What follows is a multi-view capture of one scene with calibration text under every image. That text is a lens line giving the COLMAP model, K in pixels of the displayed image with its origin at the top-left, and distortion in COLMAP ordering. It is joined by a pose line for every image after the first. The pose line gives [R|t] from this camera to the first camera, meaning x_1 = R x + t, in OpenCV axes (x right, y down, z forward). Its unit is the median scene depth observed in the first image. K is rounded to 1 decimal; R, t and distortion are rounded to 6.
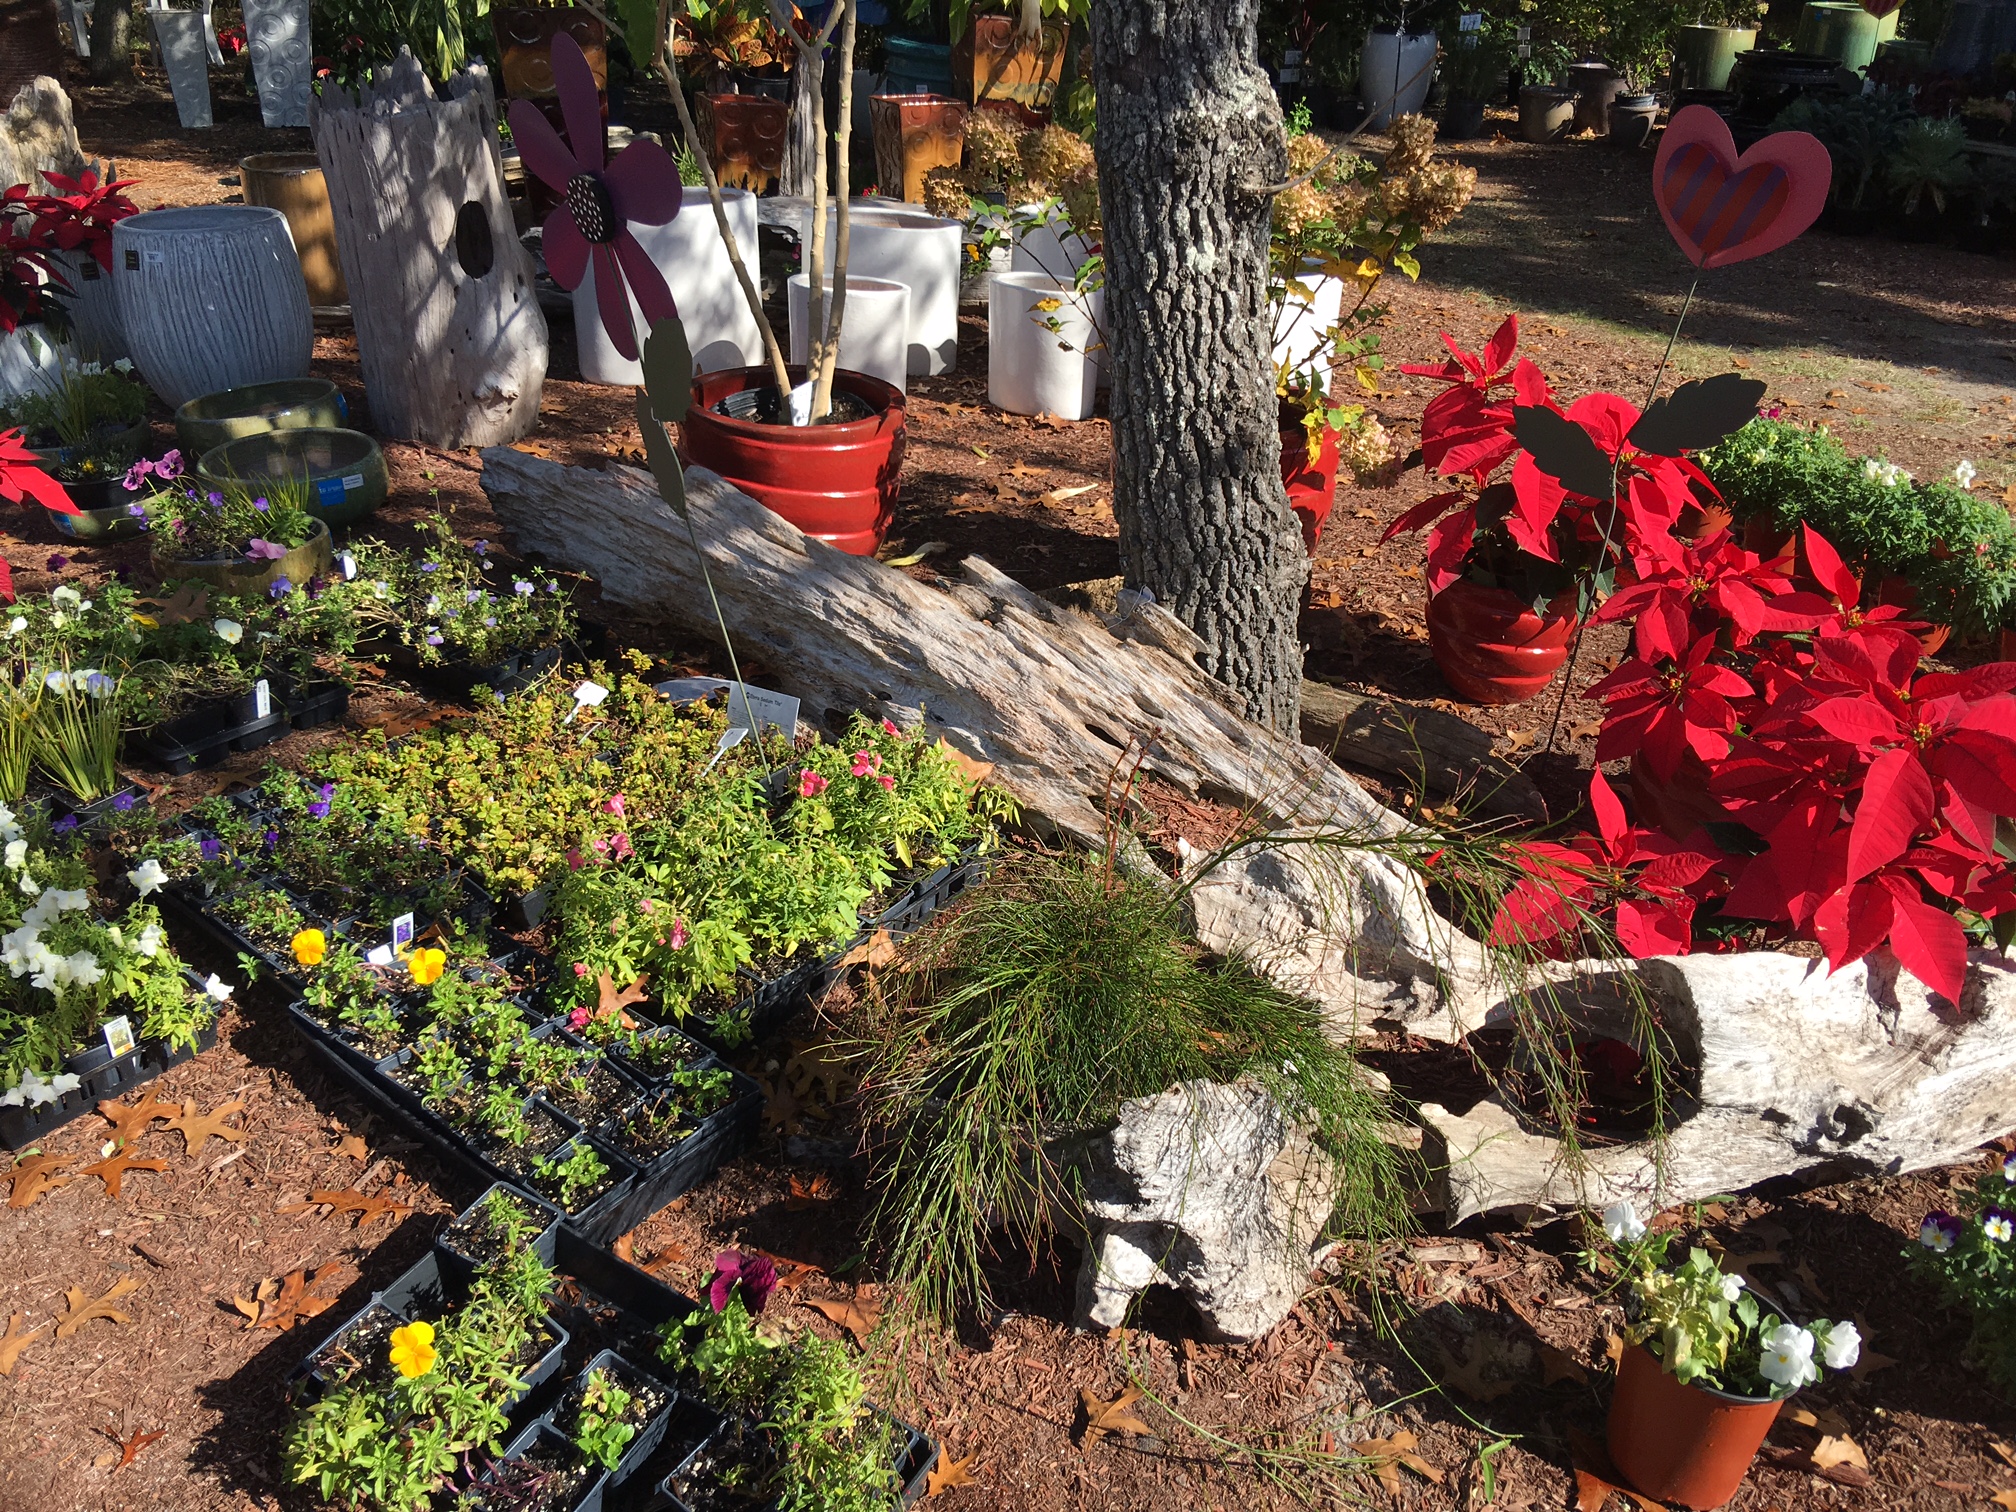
lens RADIAL K [[1705.5, 0, 1006.1], [0, 1705.5, 754.8], [0, 0, 1]] dist [0.042257, -0.006430]
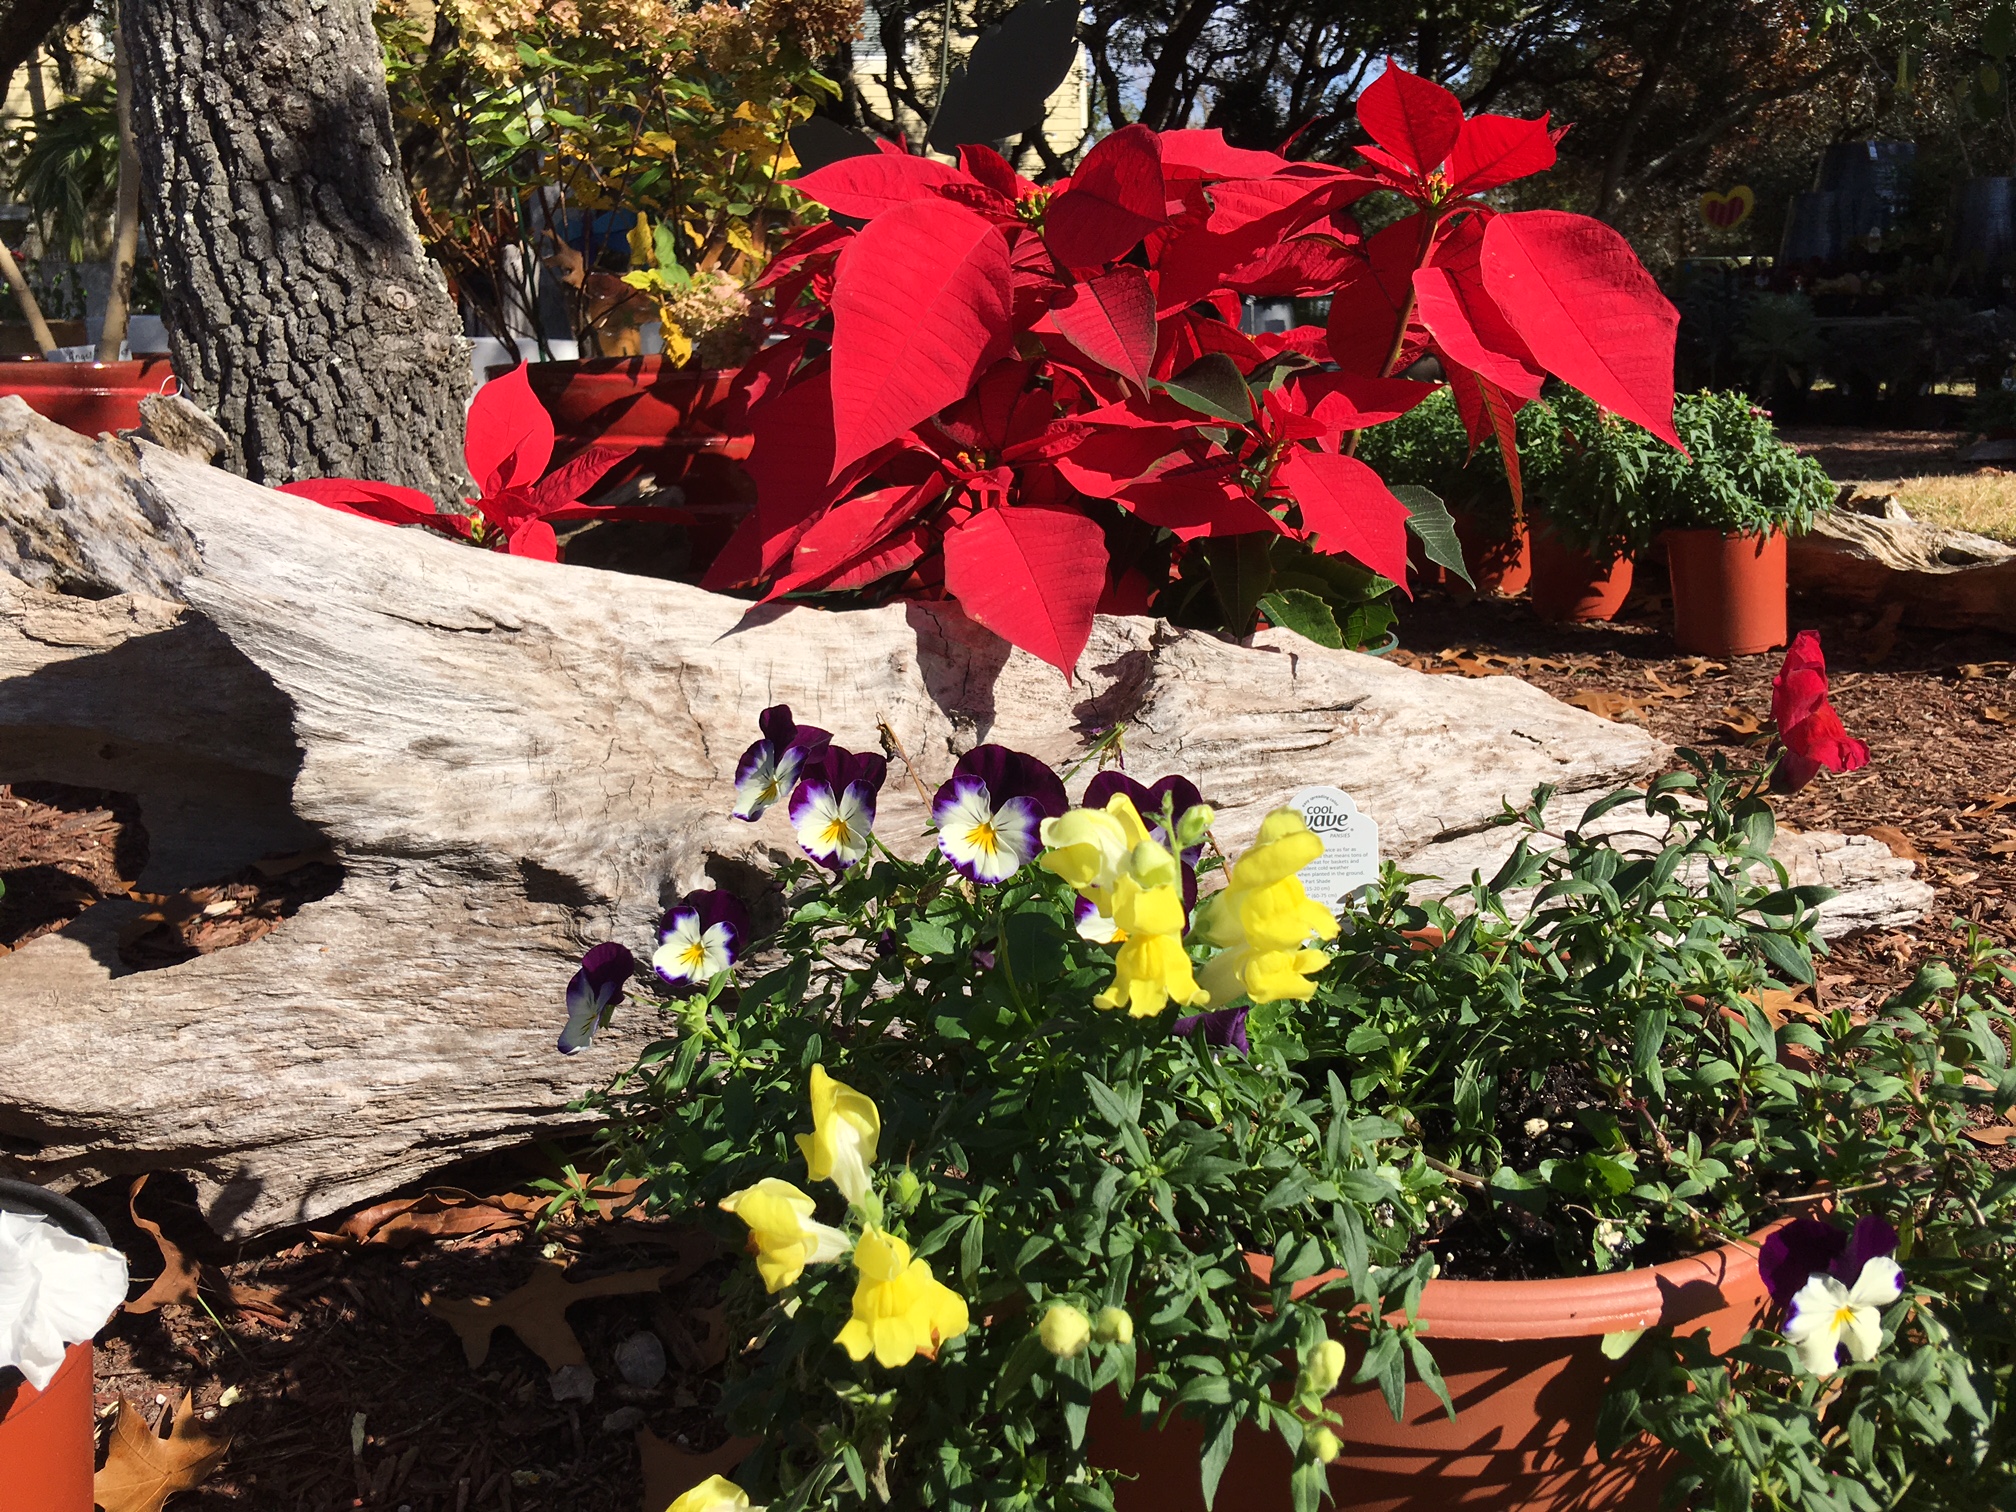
lens RADIAL K [[1705.5, 0, 1009.8], [0, 1705.5, 756.2], [0, 0, 1]] dist [0.042257, -0.006430]
pose [[0.998897, -0.038098, -0.027455, 0.411628], [0.030582, 0.971430, -0.235348, 0.202275], [0.035637, 0.234249, 0.971523, 0.434084]]
